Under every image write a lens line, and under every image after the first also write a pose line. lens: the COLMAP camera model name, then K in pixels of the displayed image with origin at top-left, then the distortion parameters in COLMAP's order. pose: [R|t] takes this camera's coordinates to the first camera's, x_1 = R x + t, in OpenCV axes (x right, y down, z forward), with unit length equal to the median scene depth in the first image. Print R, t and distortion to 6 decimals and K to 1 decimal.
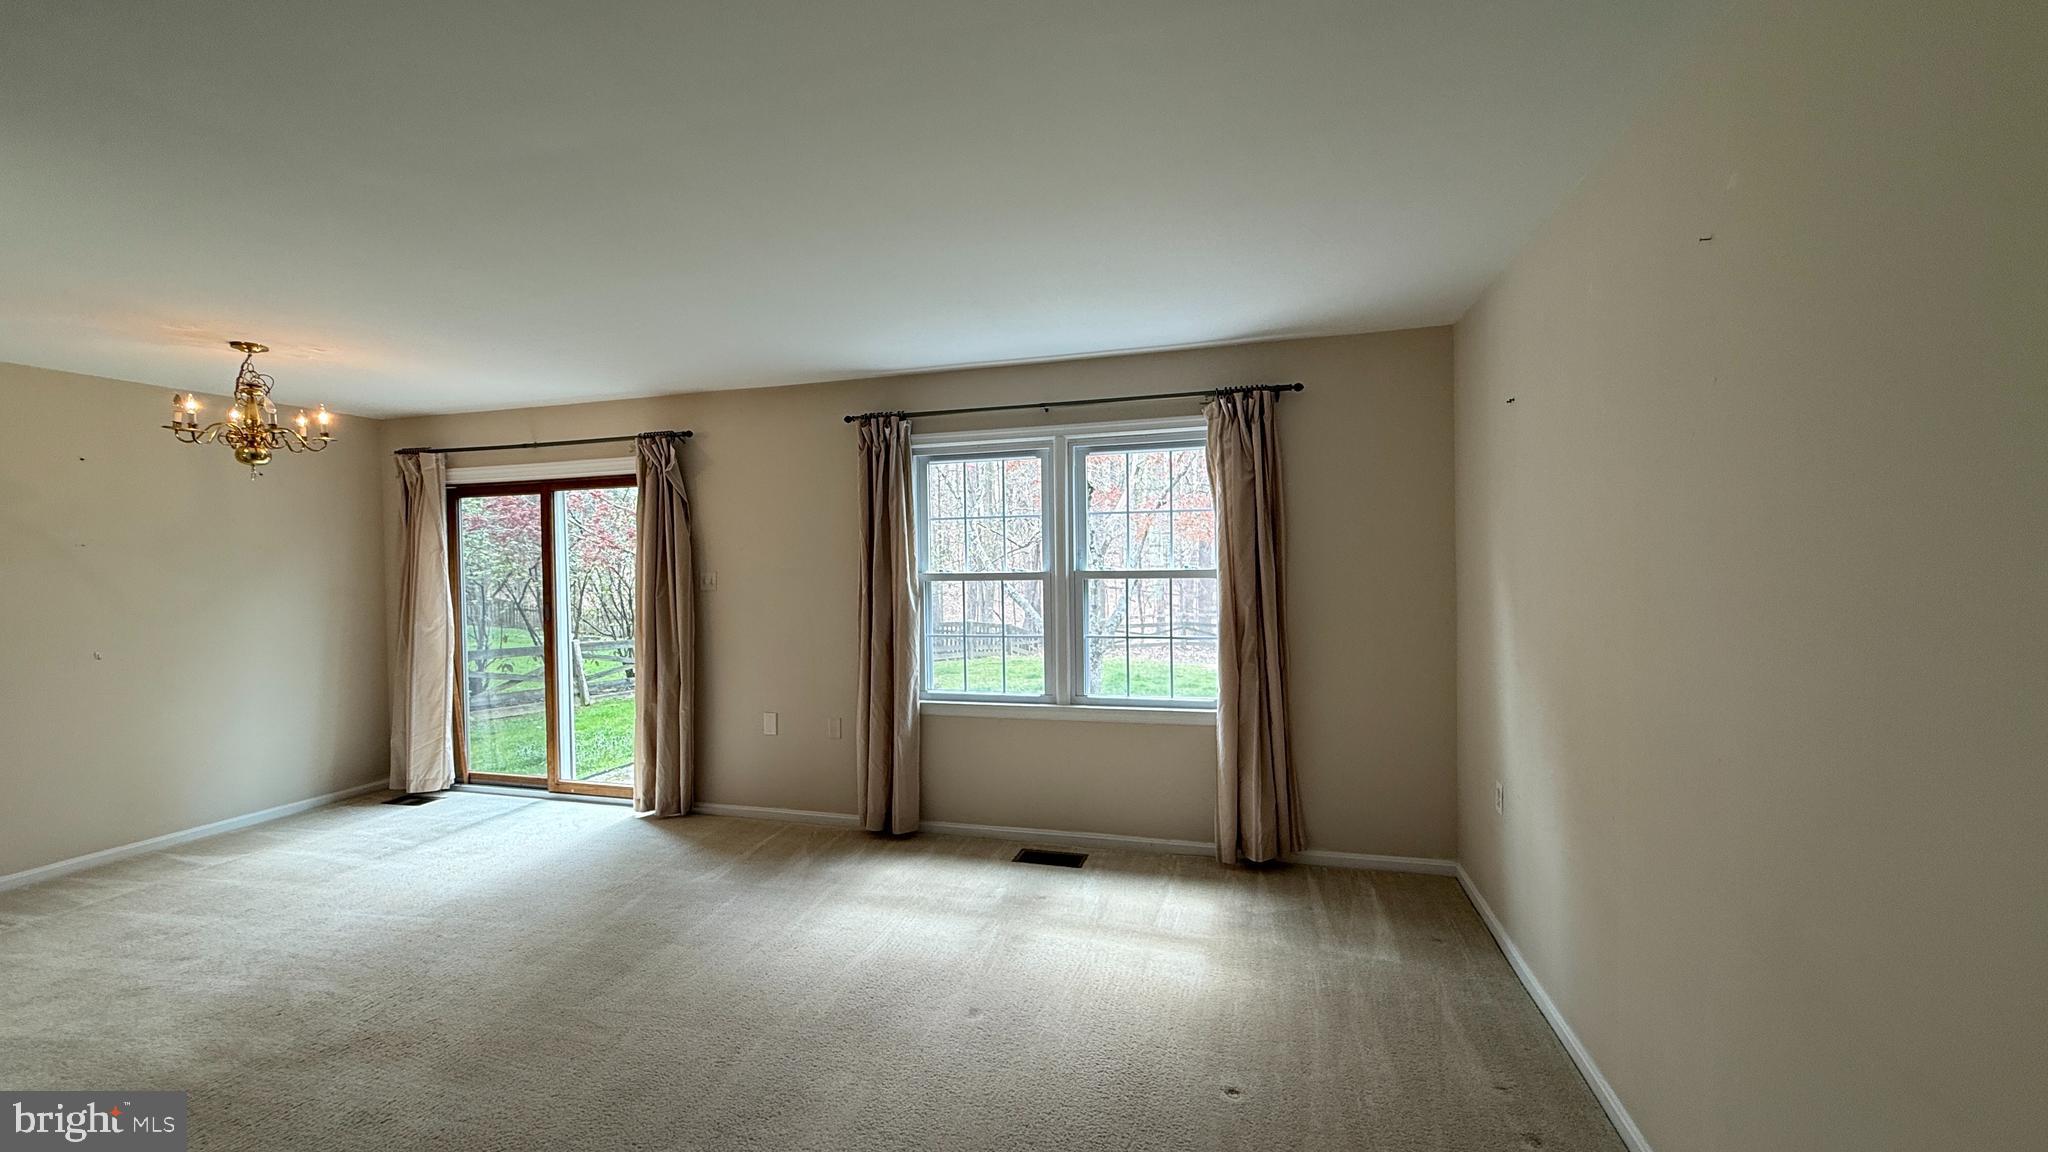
lens RADIAL K [[815.4, 0, 1018.1], [0, 815.4, 567.9], [0, 0, 1]] dist [0.000362, 0.000071]
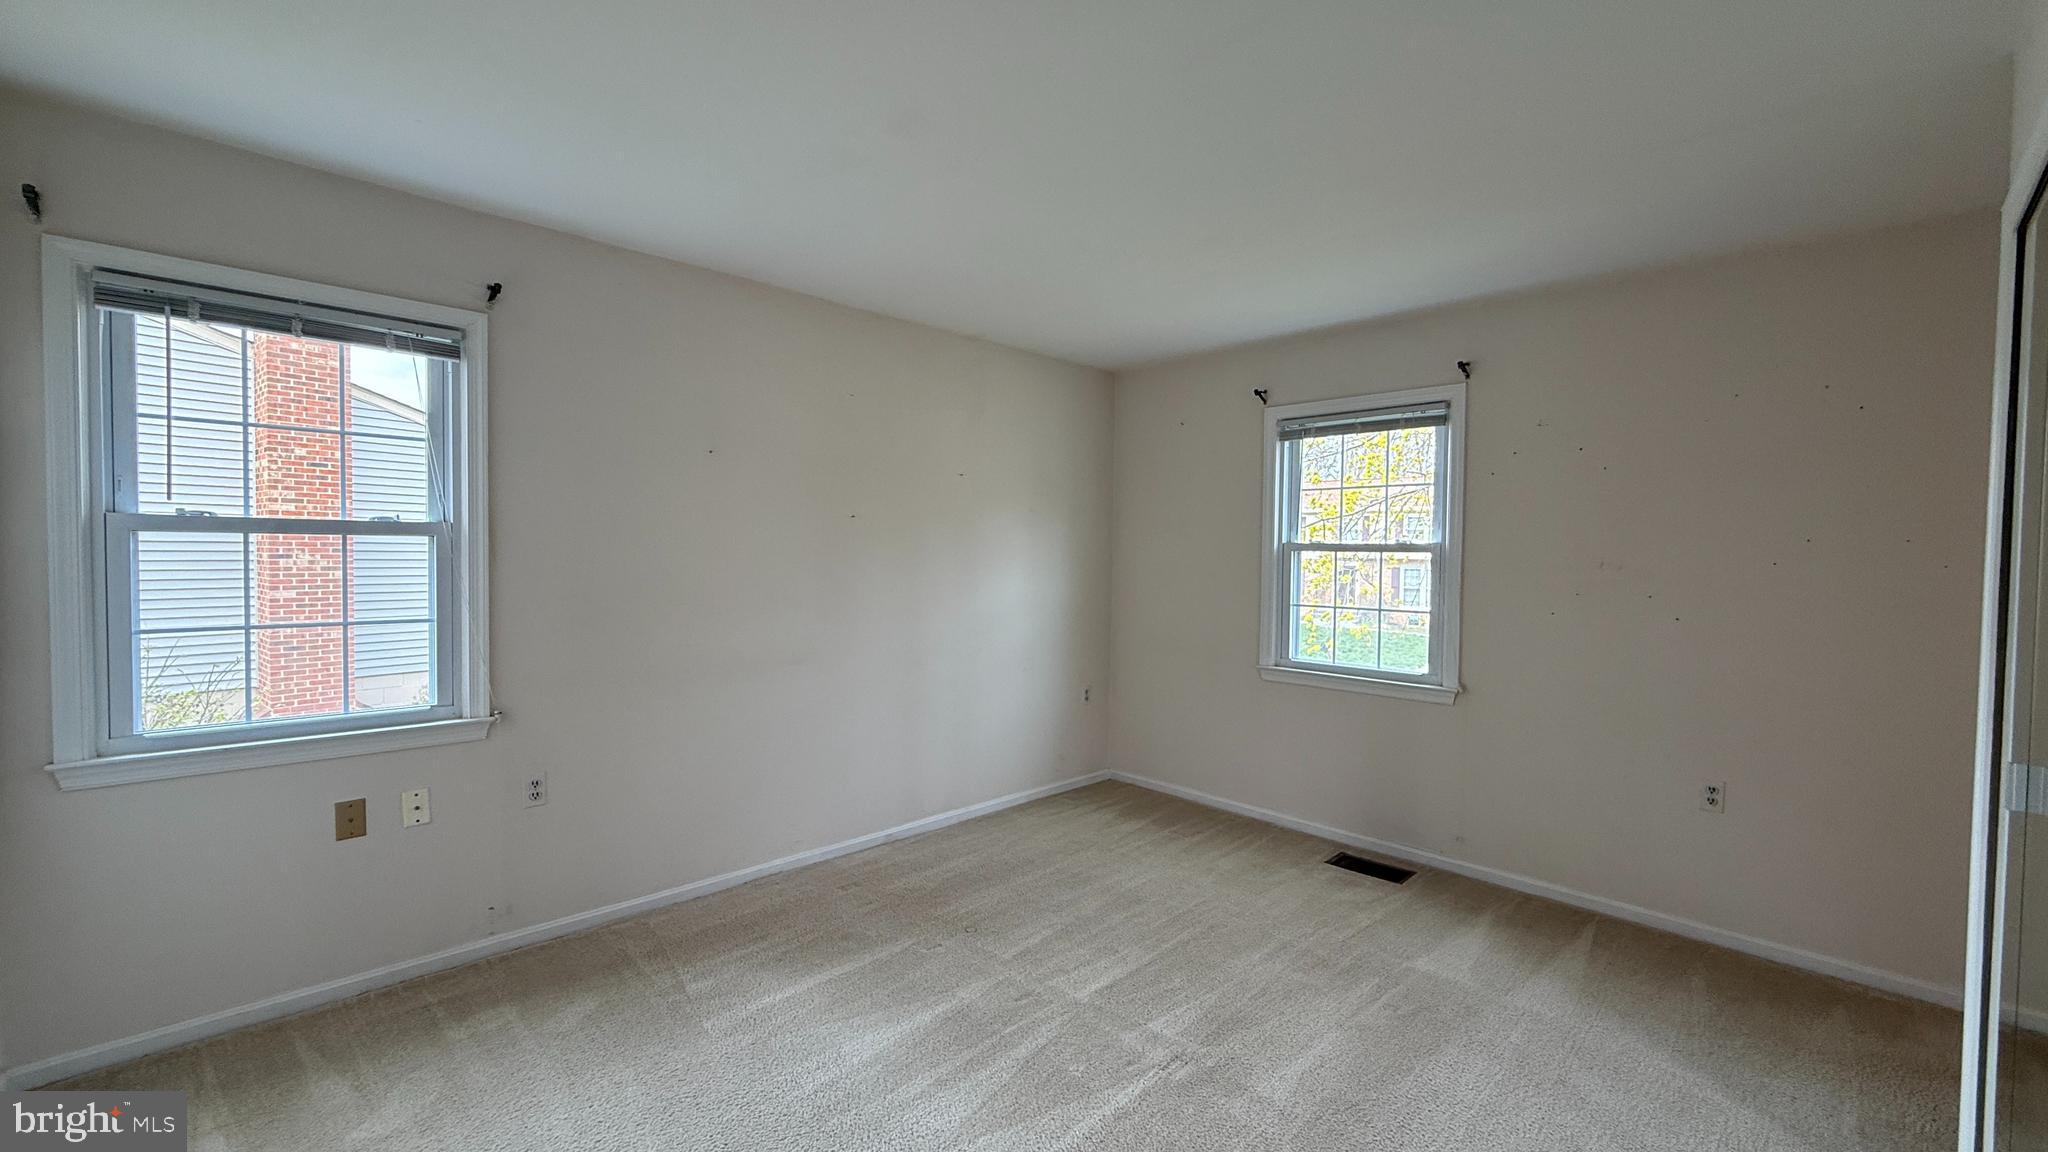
lens RADIAL K [[815.4, 0, 1018.1], [0, 815.4, 567.9], [0, 0, 1]] dist [0.000362, 0.000071]
pose [[0.490124, 0.007464, 0.871621, -0.512627], [-0.041044, 0.999052, 0.014524, 0.017451], [-0.870686, -0.042894, 0.489966, 0.399731]]
